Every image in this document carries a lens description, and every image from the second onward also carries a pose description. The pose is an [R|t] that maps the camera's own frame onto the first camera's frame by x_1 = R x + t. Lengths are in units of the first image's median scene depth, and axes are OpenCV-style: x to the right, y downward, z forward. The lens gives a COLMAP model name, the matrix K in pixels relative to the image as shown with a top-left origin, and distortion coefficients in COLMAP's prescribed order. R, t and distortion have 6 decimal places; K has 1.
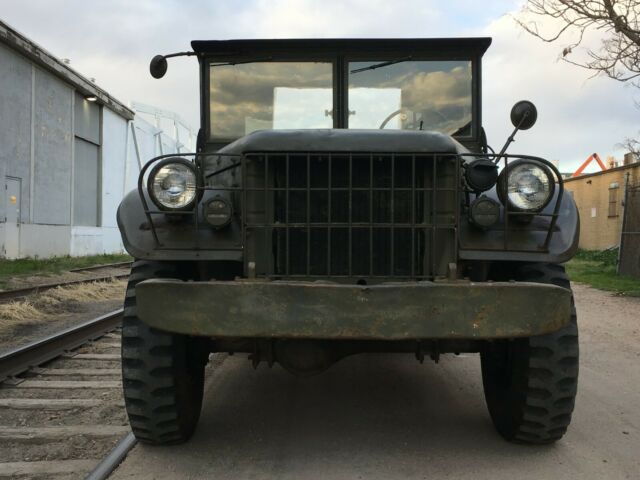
lens RADIAL K [[782.5, 0, 319.4], [0, 782.5, 238.7], [0, 0, 1]] dist [0.039753, 0.000000]
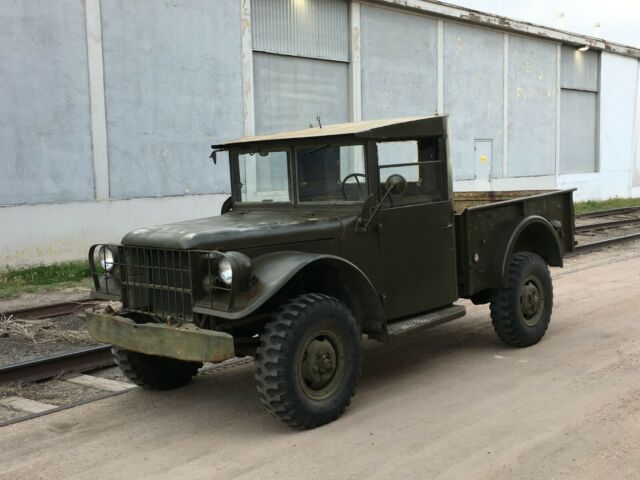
lens RADIAL K [[782.5, 0, 320.3], [0, 782.5, 240.5], [0, 0, 1]] dist [0.039753, 0.000000]
pose [[0.731872, 0.034825, -0.680551, 0.195943], [0.033192, 0.995686, 0.086647, -0.033877], [0.680633, -0.086004, 0.727559, -0.004462]]
